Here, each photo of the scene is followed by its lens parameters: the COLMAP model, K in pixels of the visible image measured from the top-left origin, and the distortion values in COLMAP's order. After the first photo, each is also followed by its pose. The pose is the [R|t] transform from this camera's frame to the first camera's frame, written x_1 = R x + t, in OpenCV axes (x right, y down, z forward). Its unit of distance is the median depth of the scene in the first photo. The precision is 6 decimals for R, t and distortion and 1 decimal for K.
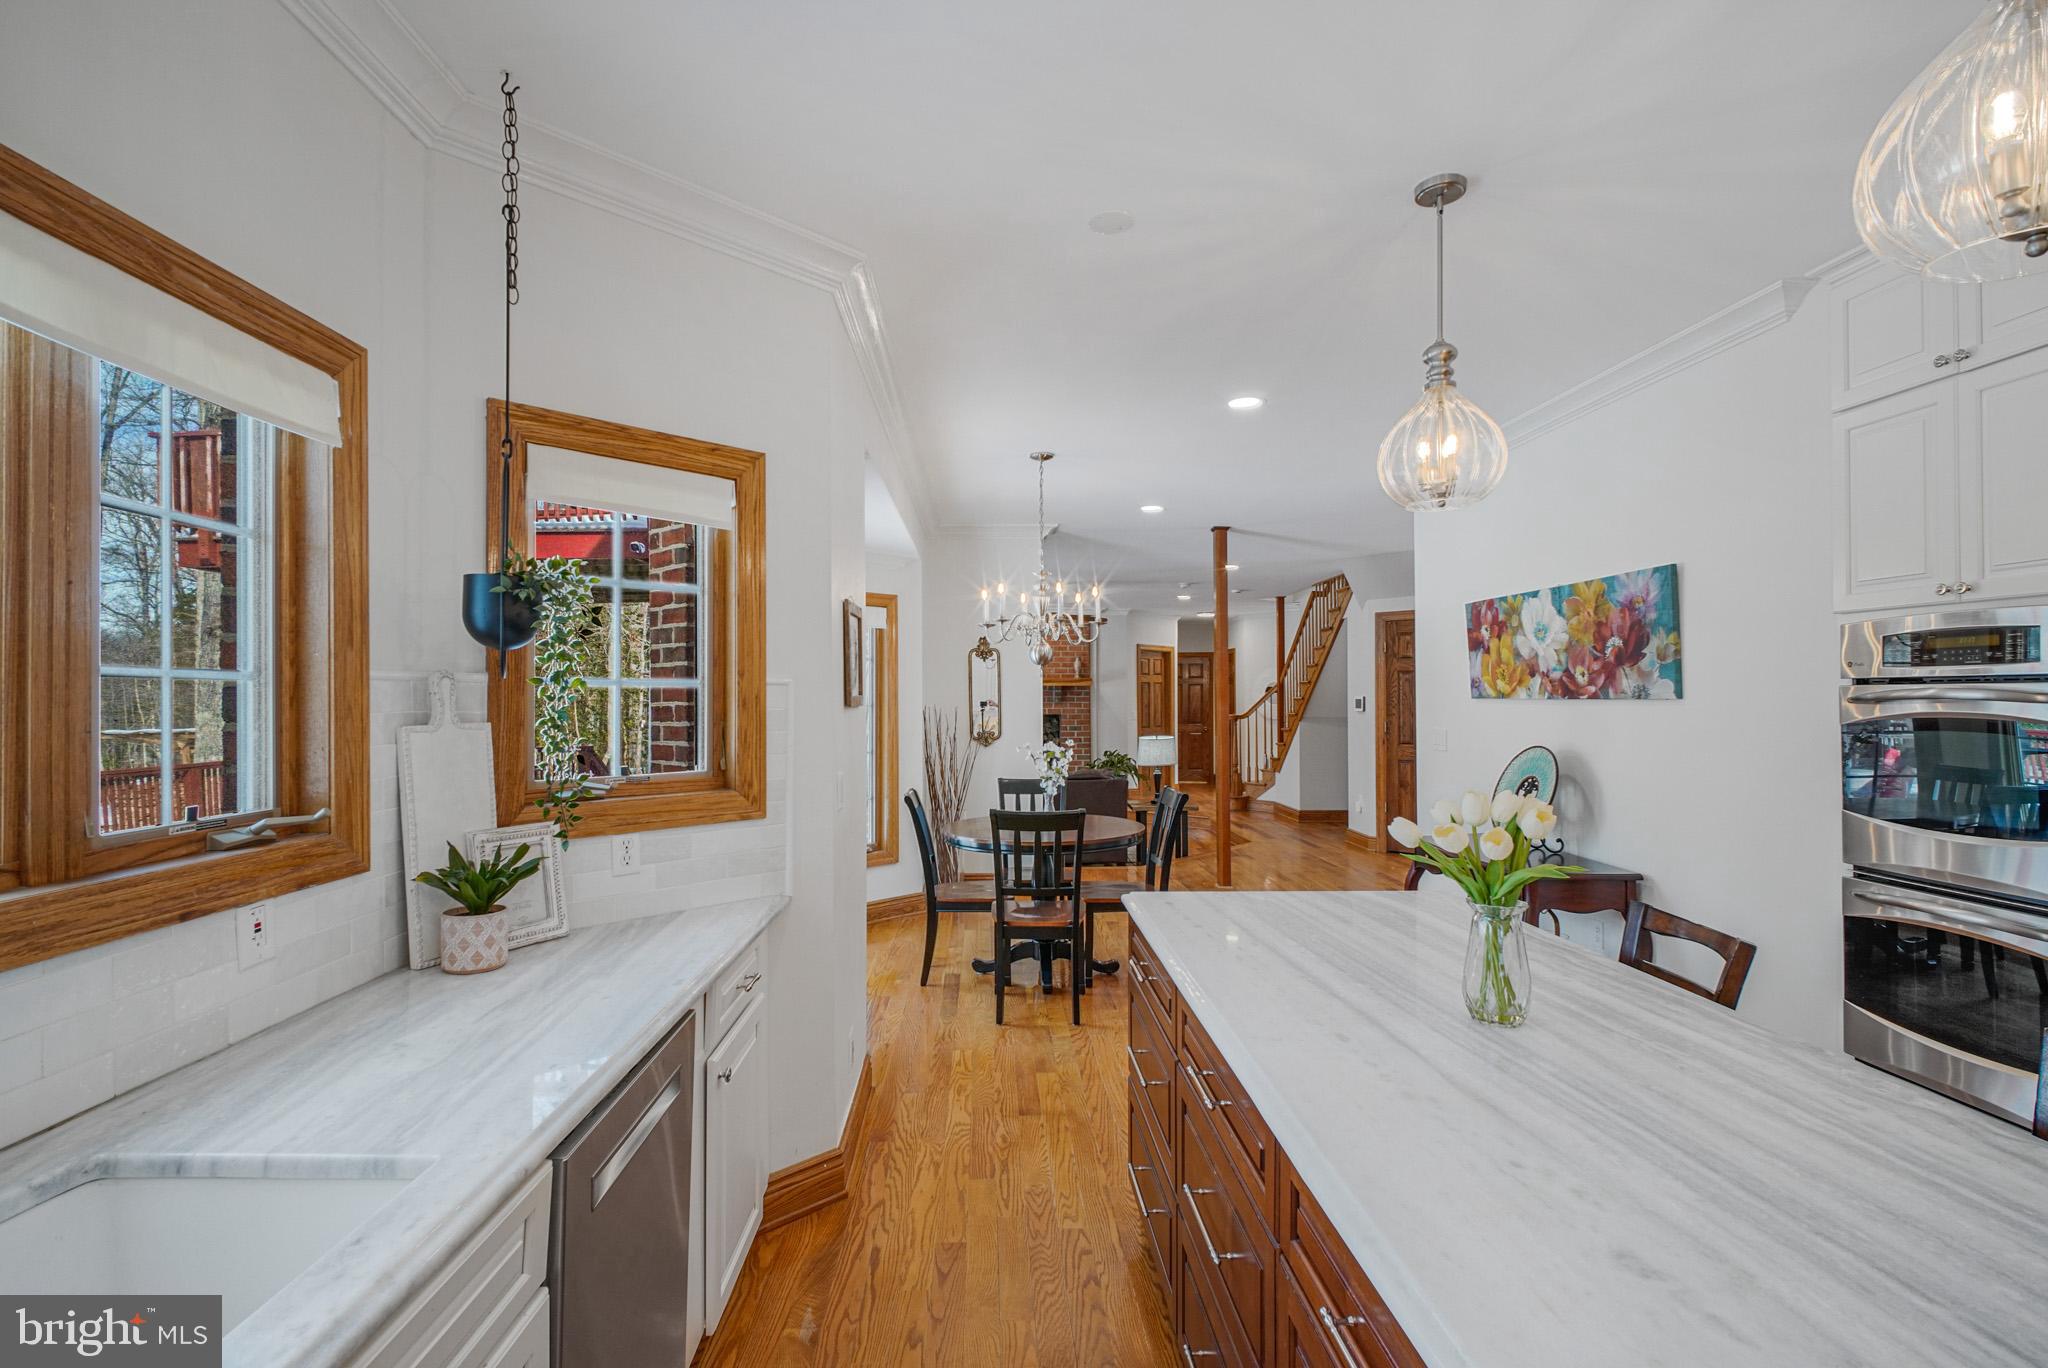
lens RADIAL K [[957.7, 0, 1019.8], [0, 957.7, 682.9], [0, 0, 1]] dist [-0.000565, -0.004119]
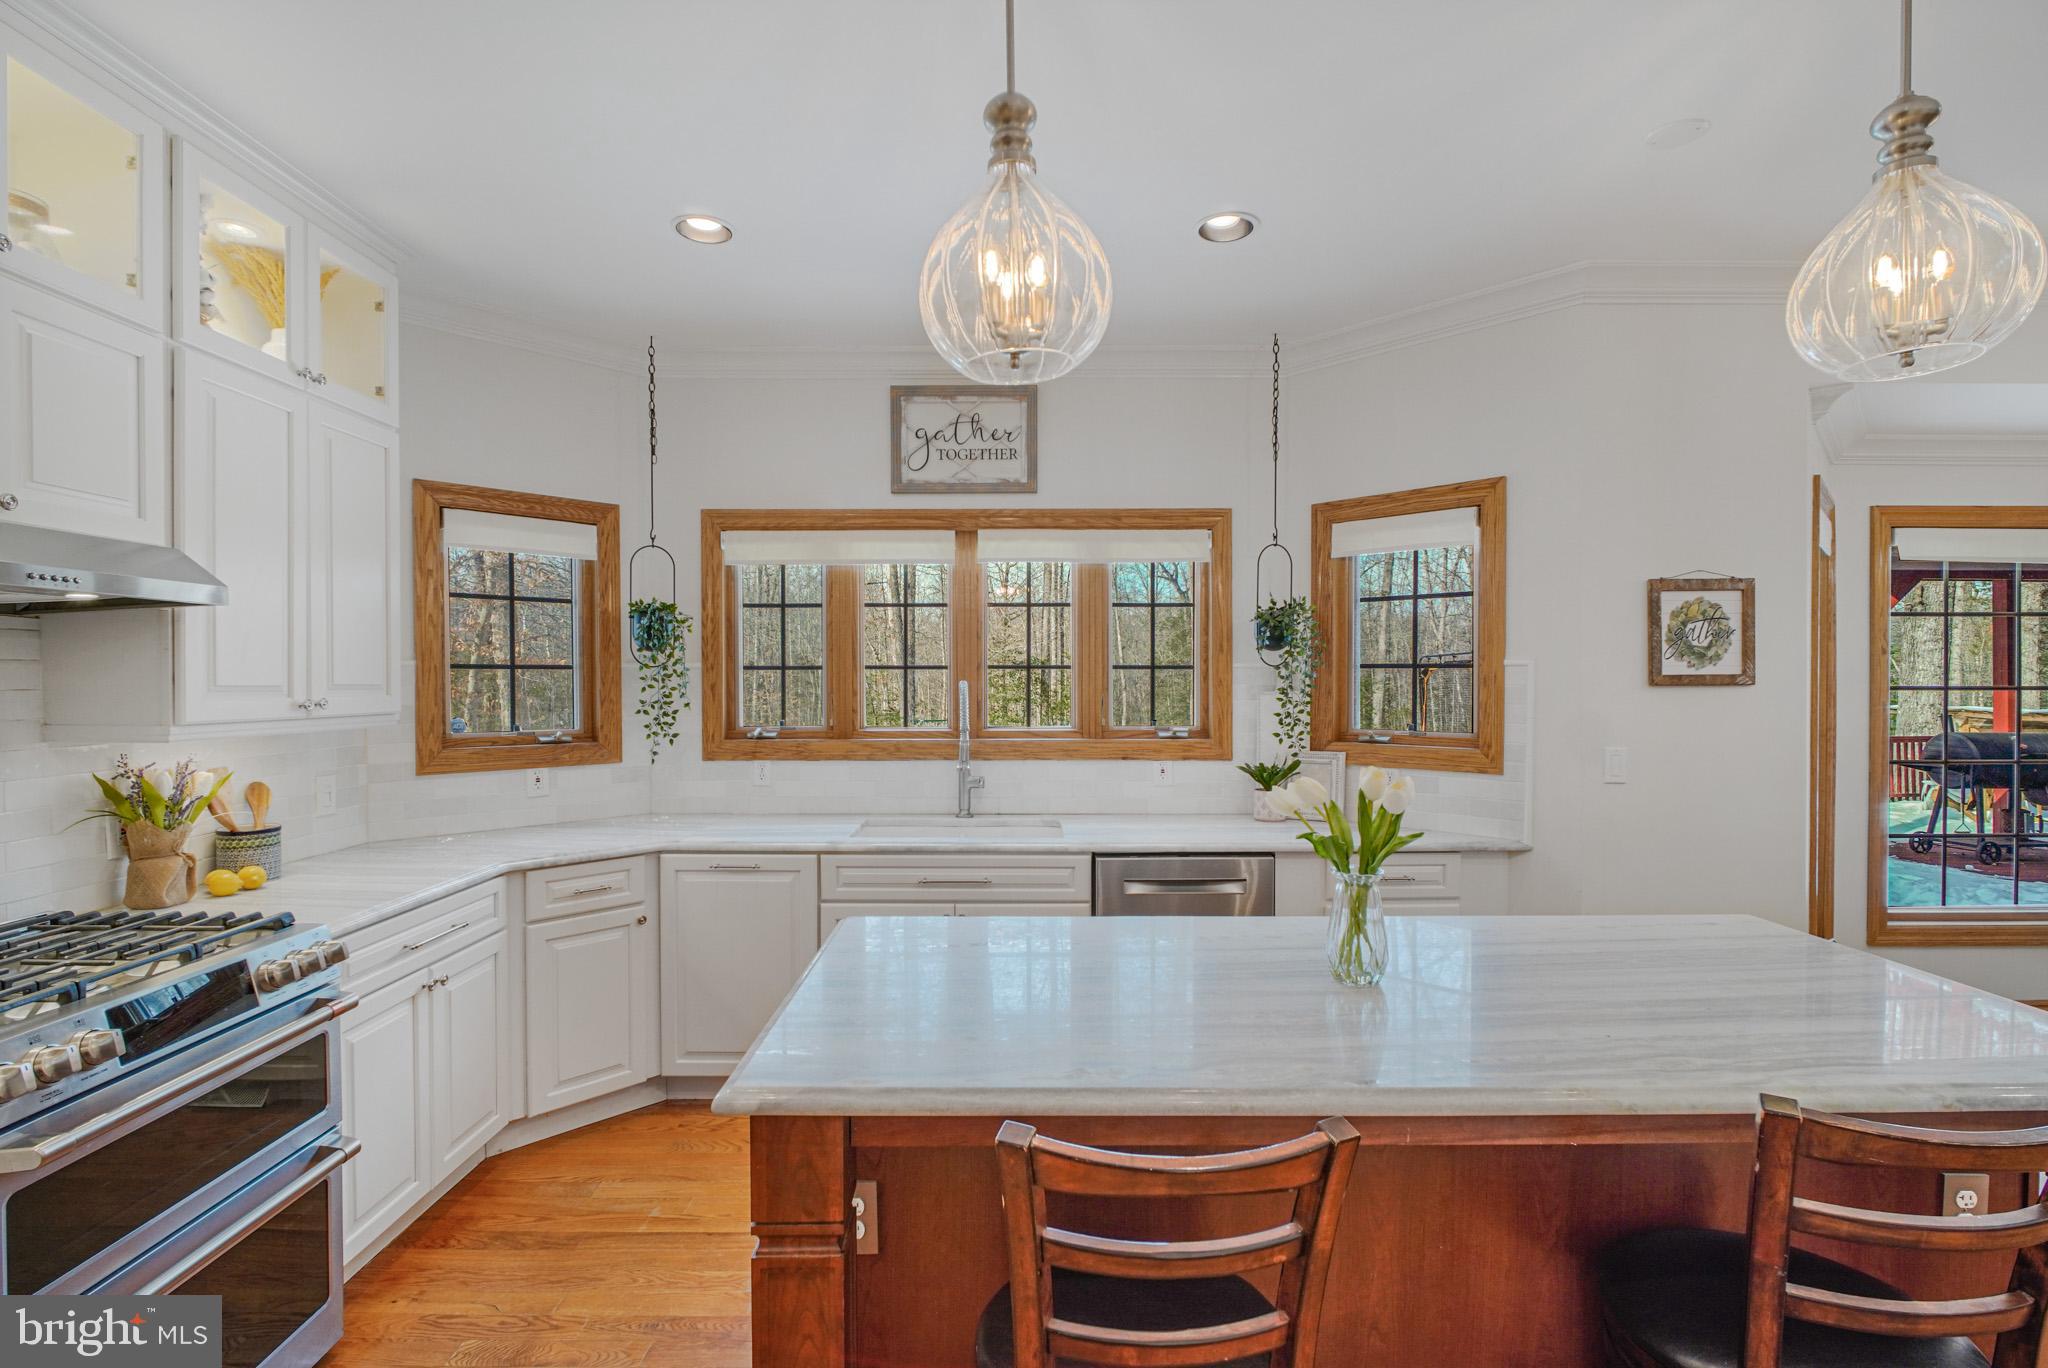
lens RADIAL K [[957.7, 0, 1022.8], [0, 957.7, 681.0], [0, 0, 1]] dist [-0.000565, -0.004119]
pose [[-0.033773, 0.009932, -0.999380, 0.621723], [0.018735, 0.999781, 0.009303, -0.001357], [0.999254, -0.018409, -0.033951, 0.271004]]
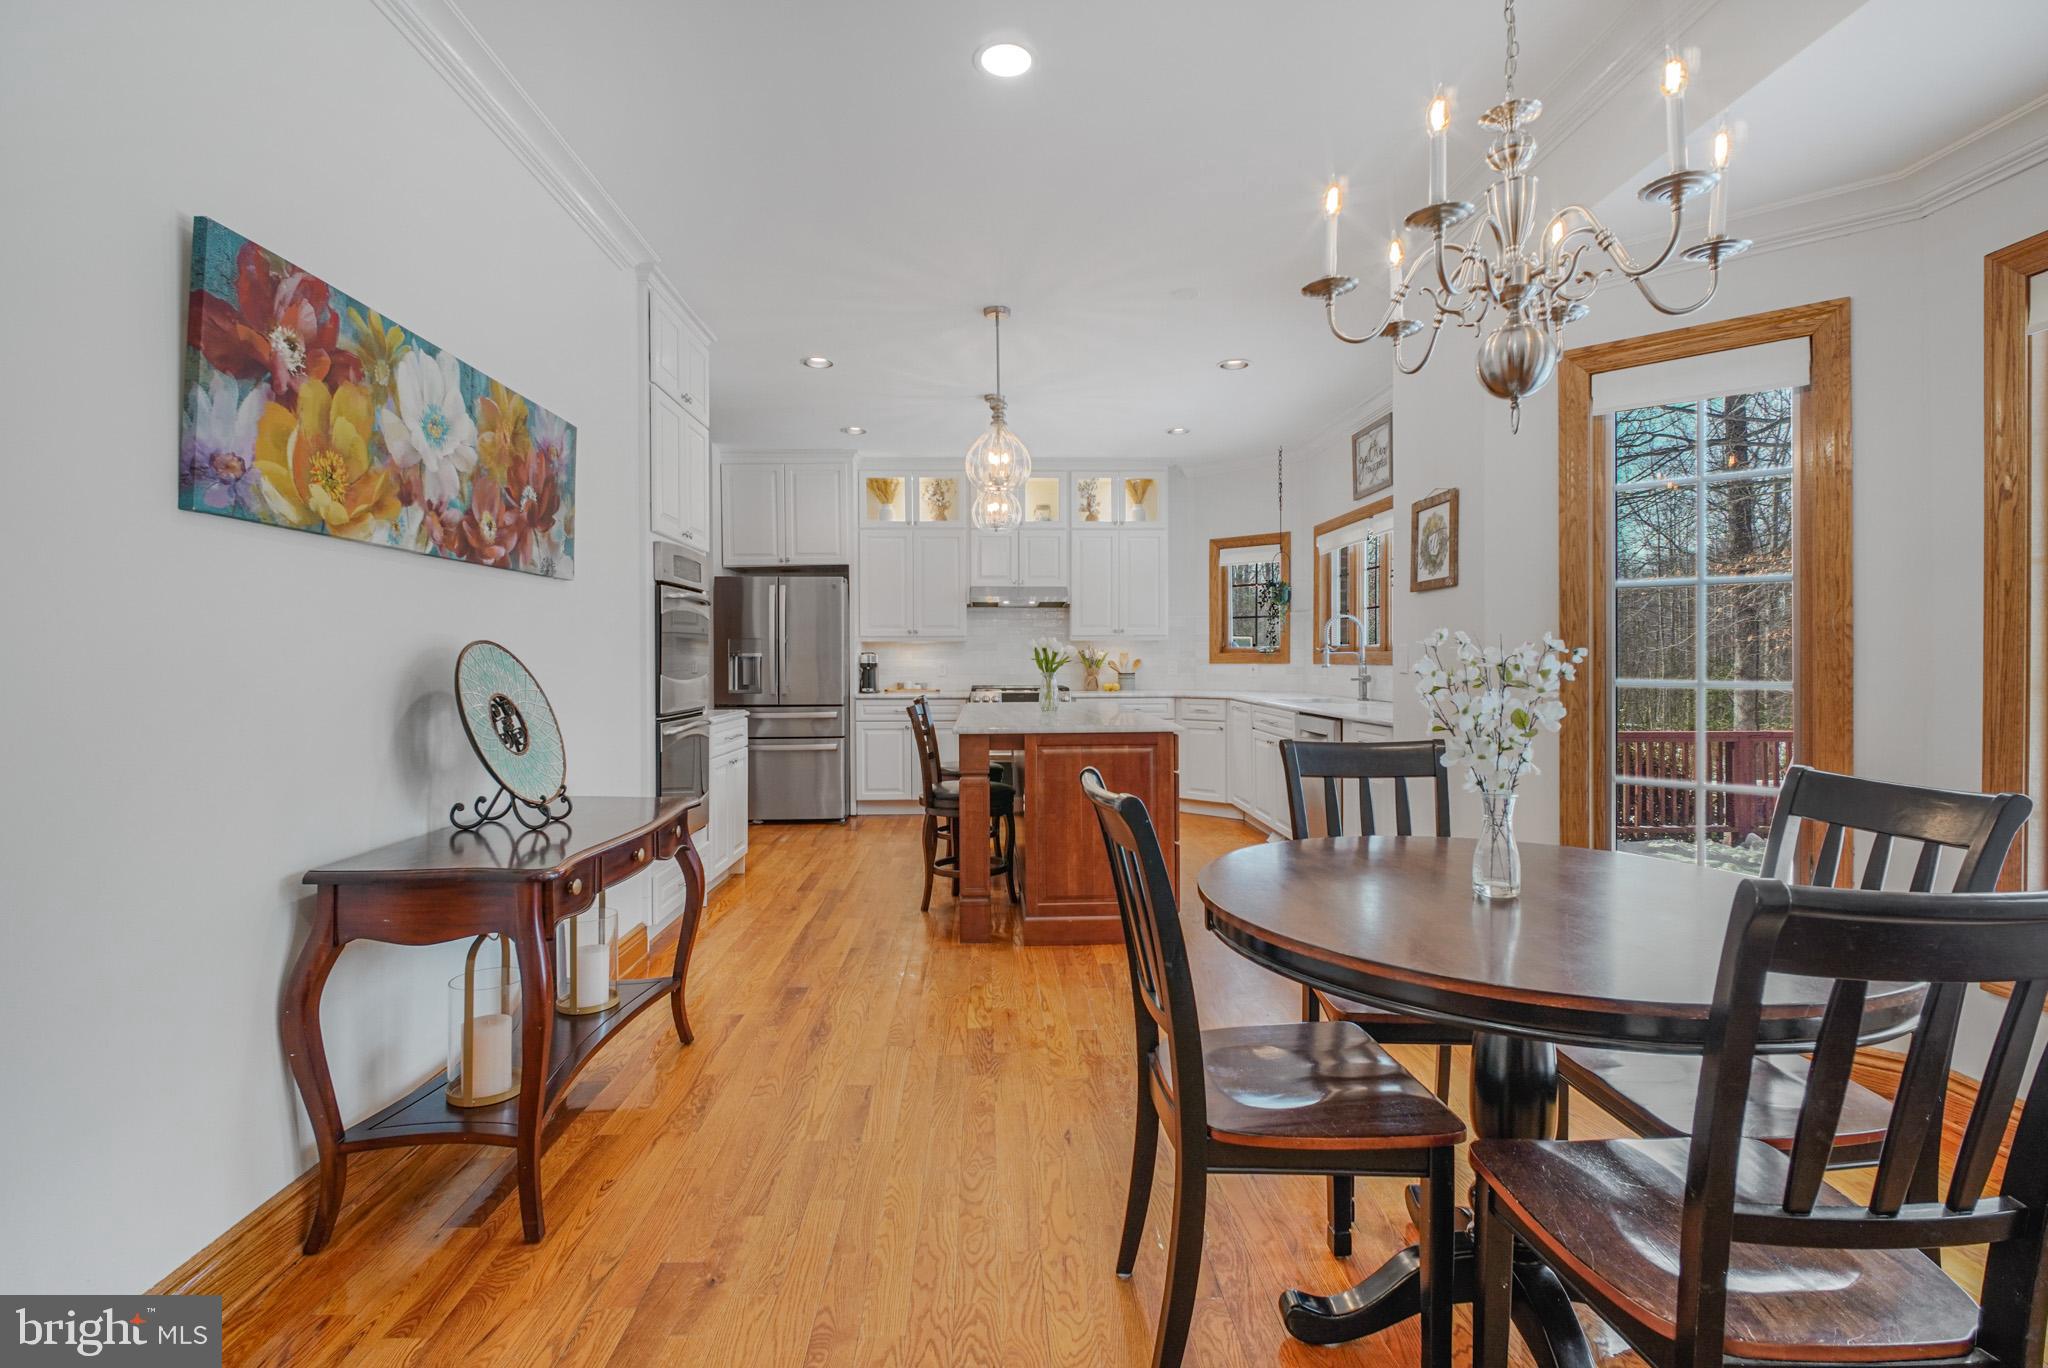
lens RADIAL K [[957.7, 0, 1025.9], [0, 957.7, 667.9], [0, 0, 1]] dist [-0.000565, -0.004119]
pose [[-0.999939, 0.005034, -0.009800, 0.233165], [0.005065, 0.999982, -0.003124, 0.087020], [0.009784, -0.003173, -0.999947, 1.596122]]
